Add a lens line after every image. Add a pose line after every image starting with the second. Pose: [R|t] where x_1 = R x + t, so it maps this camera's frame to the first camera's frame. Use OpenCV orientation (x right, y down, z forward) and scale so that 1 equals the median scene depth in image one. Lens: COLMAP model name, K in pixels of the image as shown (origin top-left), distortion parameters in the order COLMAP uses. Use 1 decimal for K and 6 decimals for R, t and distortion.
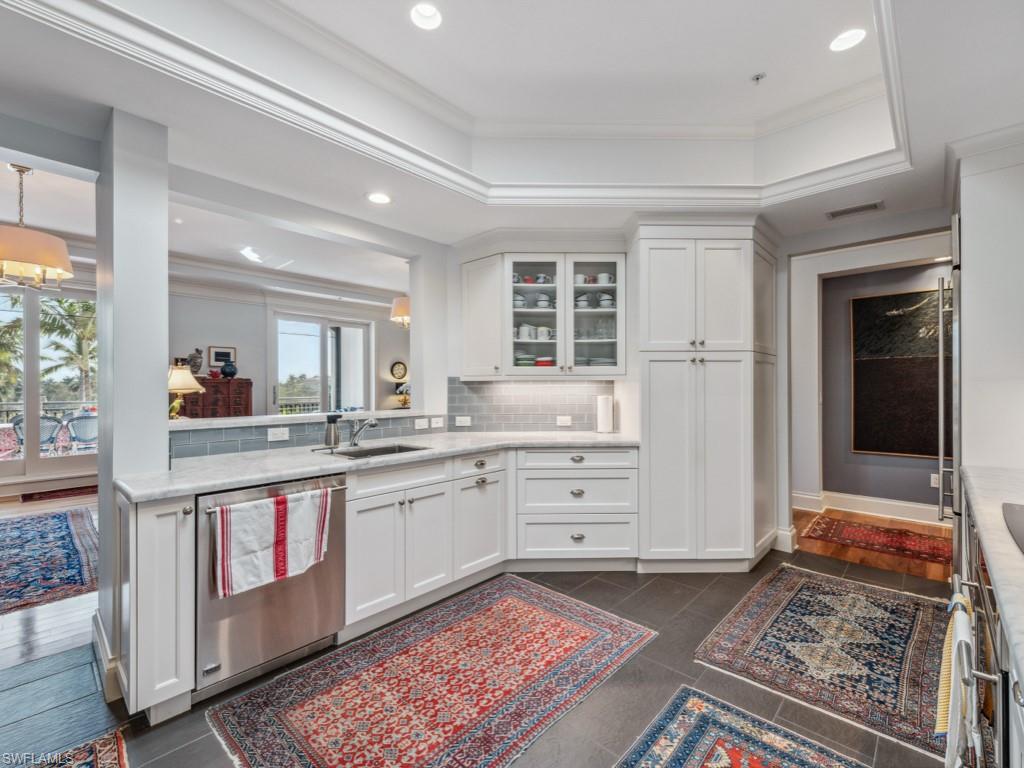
lens RADIAL K [[449.9, 0, 514.9], [0, 449.9, 382.3], [0, 0, 1]] dist [0.001213, -0.000657]
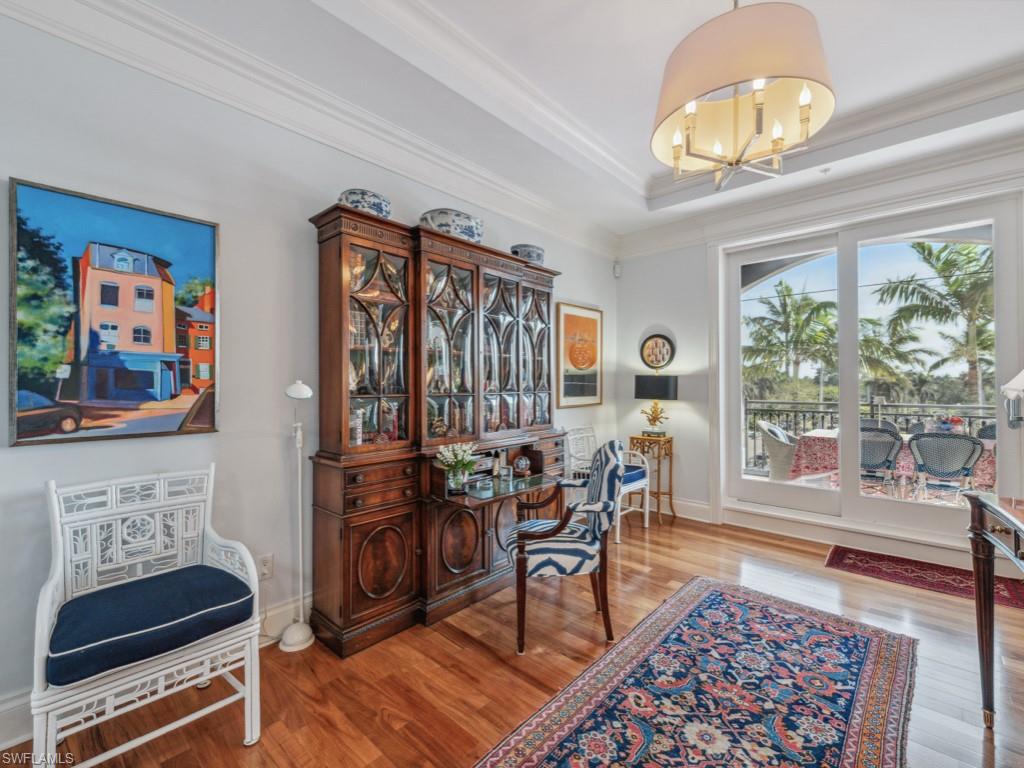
lens RADIAL K [[449.9, 0, 501.9], [0, 449.9, 384.4], [0, 0, 1]] dist [0.001213, -0.000657]
pose [[-0.067486, -0.002269, -0.997718, -0.306395], [-0.000879, 0.999997, -0.002215, 0.008981], [0.997720, 0.000728, -0.067488, 0.460418]]
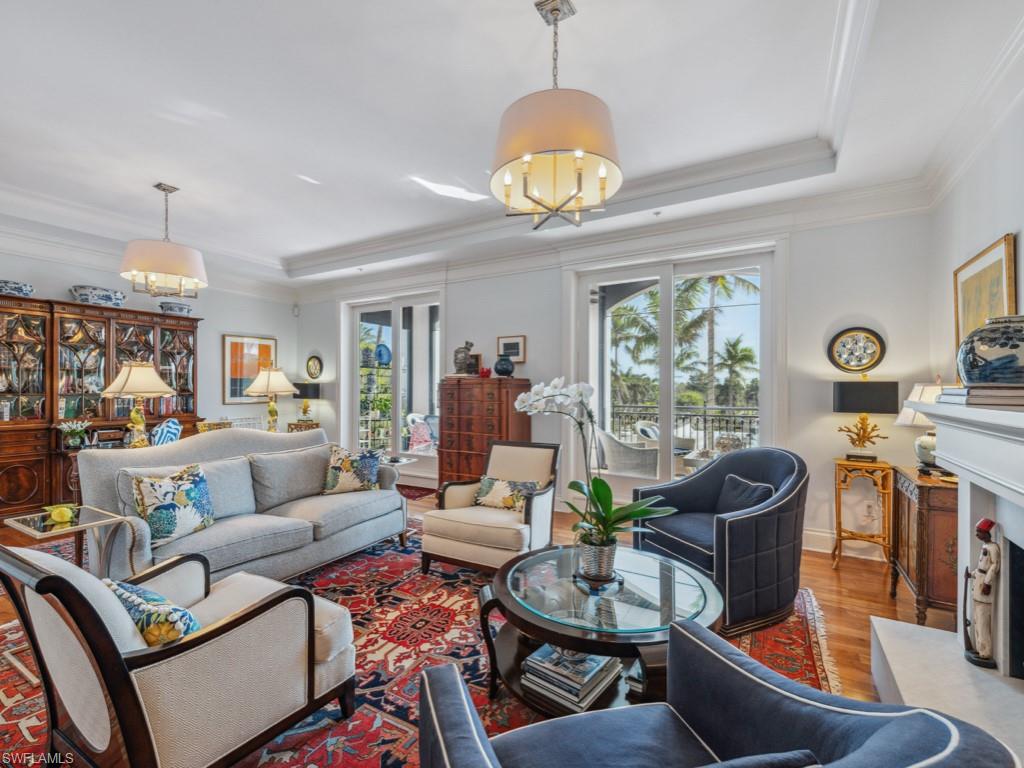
lens RADIAL K [[449.9, 0, 518.8], [0, 449.9, 388.6], [0, 0, 1]] dist [0.001213, -0.000657]
pose [[0.166928, -0.006897, -0.985945, 0.075507], [-0.002113, 0.999971, -0.007353, 0.012849], [0.985967, 0.003311, 0.166909, 0.912094]]
